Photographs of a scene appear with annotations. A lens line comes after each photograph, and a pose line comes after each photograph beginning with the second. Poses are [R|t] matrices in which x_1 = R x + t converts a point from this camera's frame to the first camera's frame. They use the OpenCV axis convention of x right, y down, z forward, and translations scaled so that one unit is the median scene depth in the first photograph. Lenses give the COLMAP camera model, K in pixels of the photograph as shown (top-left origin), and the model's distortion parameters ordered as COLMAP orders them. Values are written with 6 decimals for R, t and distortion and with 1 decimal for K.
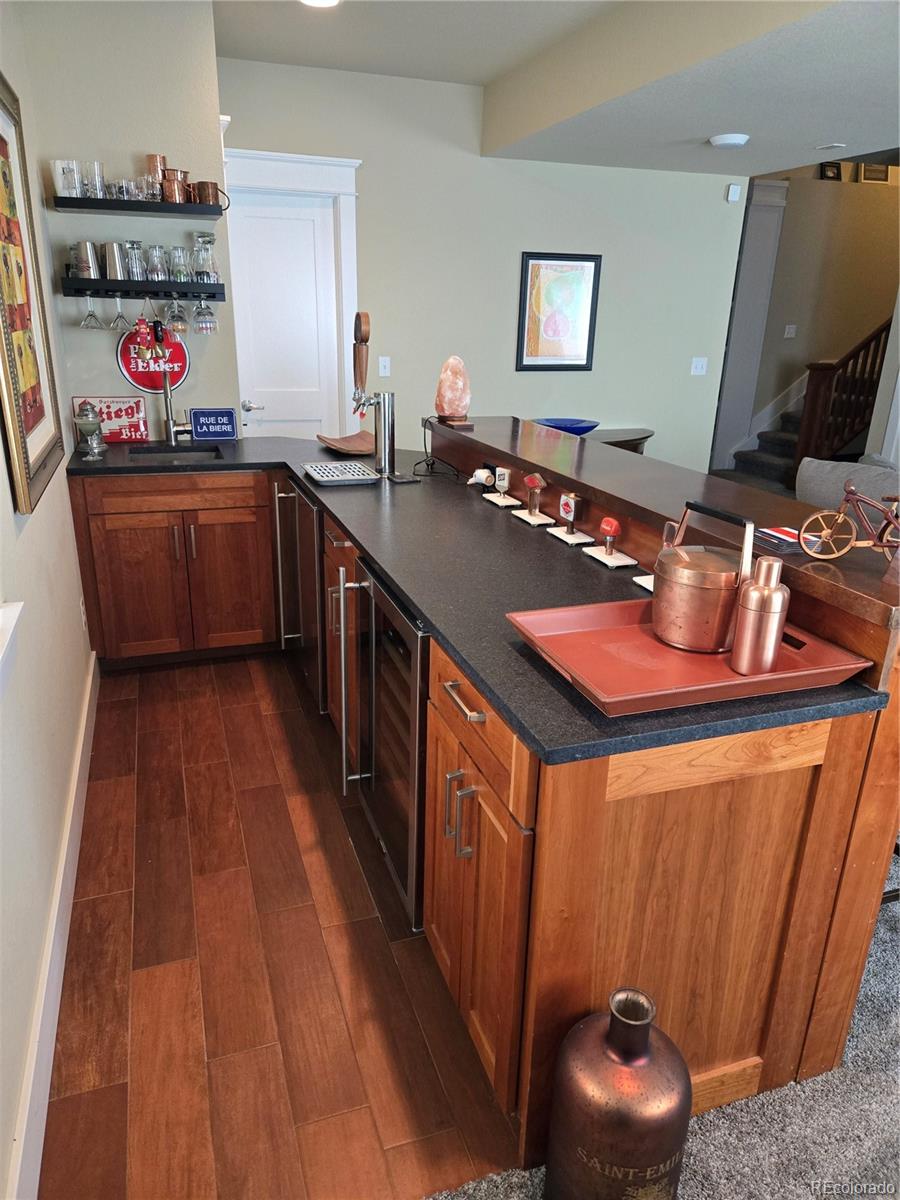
lens RADIAL K [[808.2, 0, 447.8], [0, 808.2, 605.4], [0, 0, 1]] dist [0.064976, -0.060866]
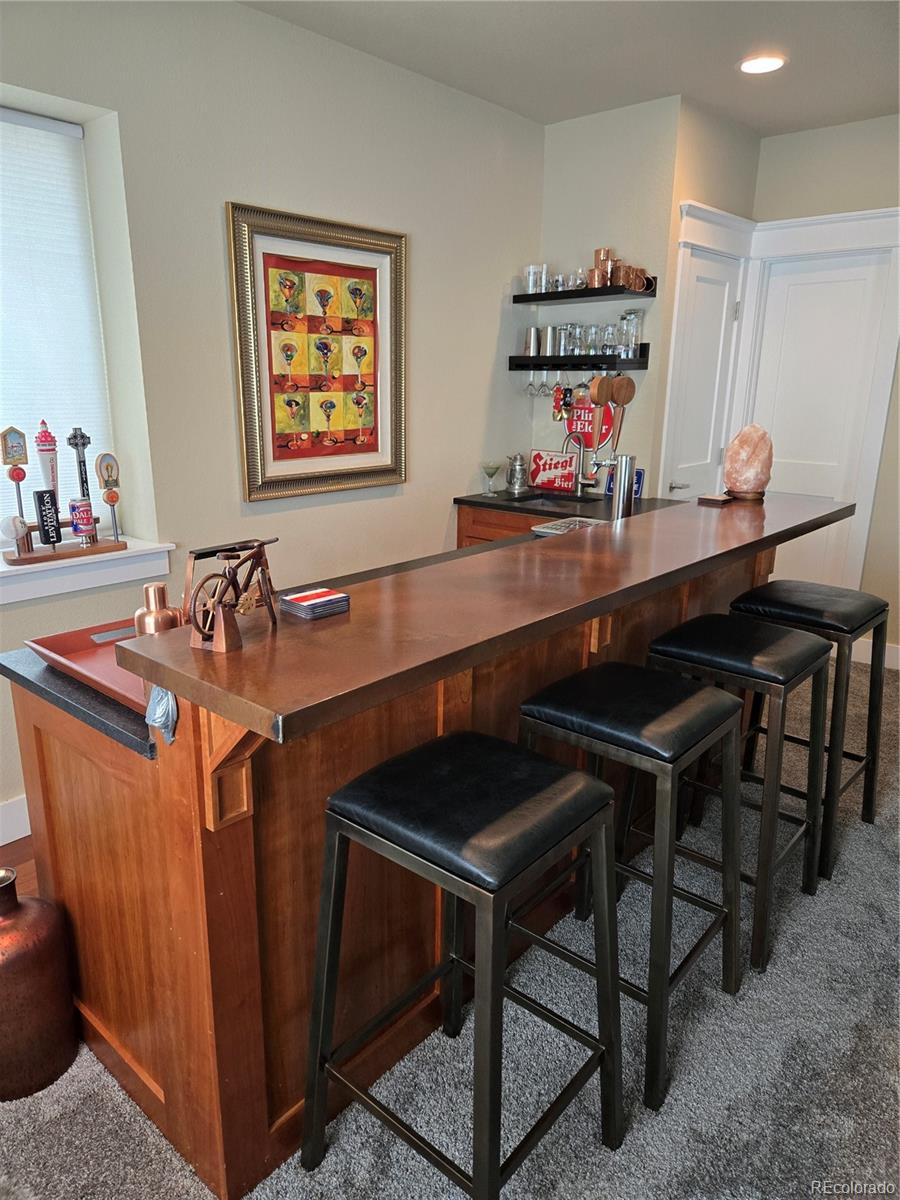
lens RADIAL K [[808.2, 0, 447.8], [0, 808.2, 605.4], [0, 0, 1]] dist [0.064976, -0.060866]
pose [[0.496904, 0.220032, -0.839448, 0.558592], [-0.290991, 0.953566, 0.077694, -0.086076], [0.817564, 0.205665, 0.537858, 0.277261]]
